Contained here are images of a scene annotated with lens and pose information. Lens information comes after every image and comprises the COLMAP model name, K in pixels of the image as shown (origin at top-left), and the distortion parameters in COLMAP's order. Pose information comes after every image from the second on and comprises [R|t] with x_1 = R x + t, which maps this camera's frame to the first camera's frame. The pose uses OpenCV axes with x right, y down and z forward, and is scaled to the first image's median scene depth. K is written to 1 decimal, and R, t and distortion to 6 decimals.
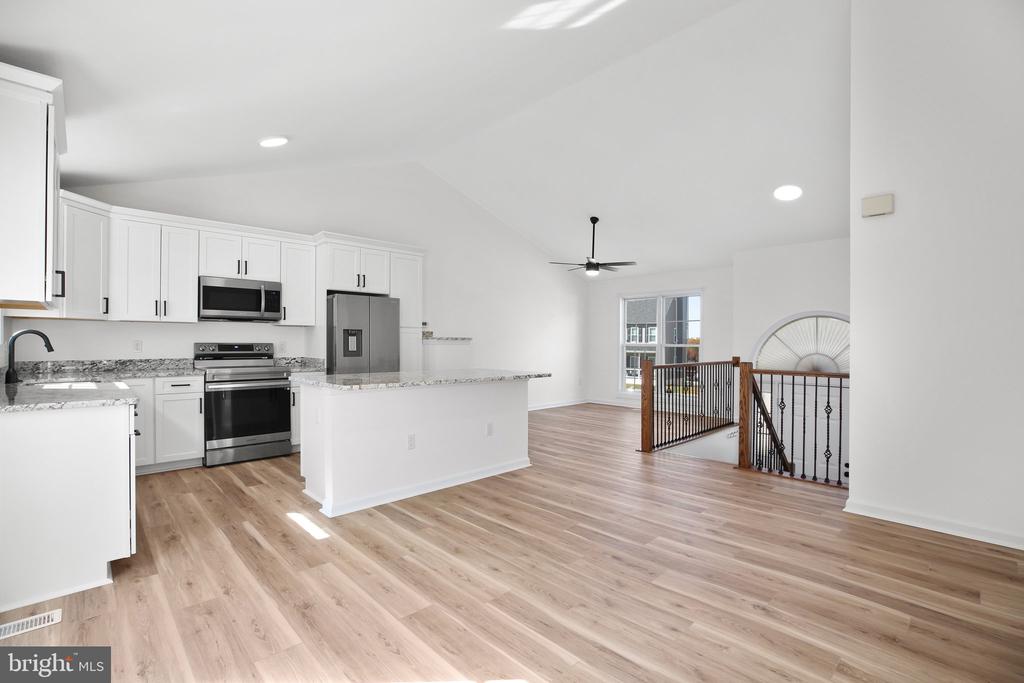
lens RADIAL K [[461.7, 0, 519.9], [0, 461.7, 343.5], [0, 0, 1]] dist [-0.040463, 0.011808]
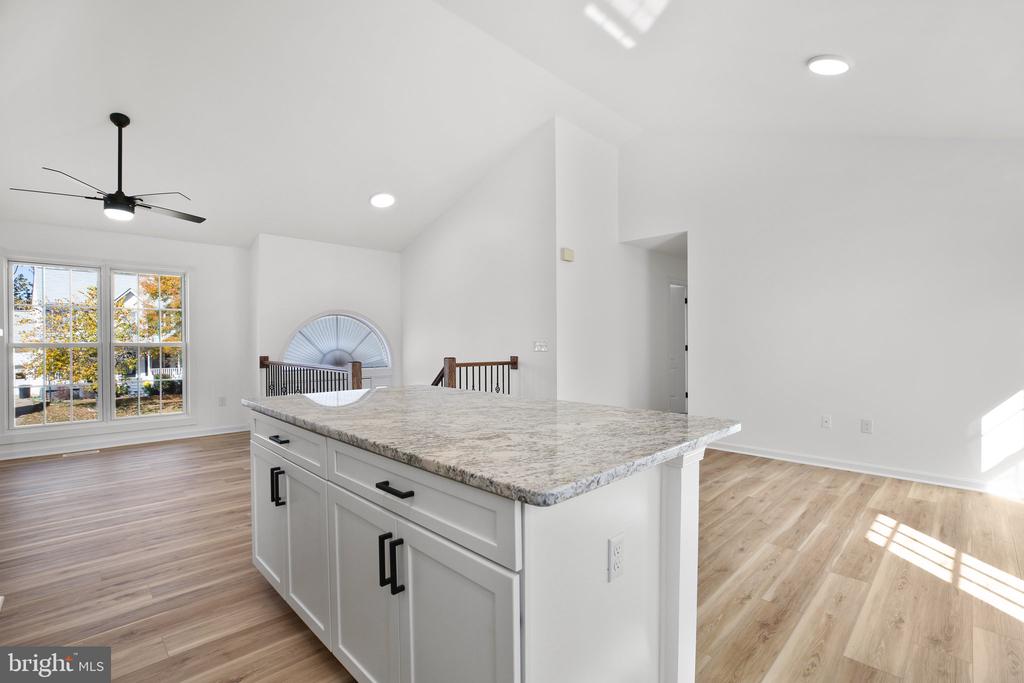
lens RADIAL K [[461.7, 0, 519.9], [0, 461.7, 343.5], [0, 0, 1]] dist [-0.040463, 0.011808]
pose [[-0.004302, -0.013702, 0.999897, -1.136275], [0.006584, 0.999884, 0.013730, -0.011500], [-0.999969, 0.006642, -0.004211, 1.550204]]
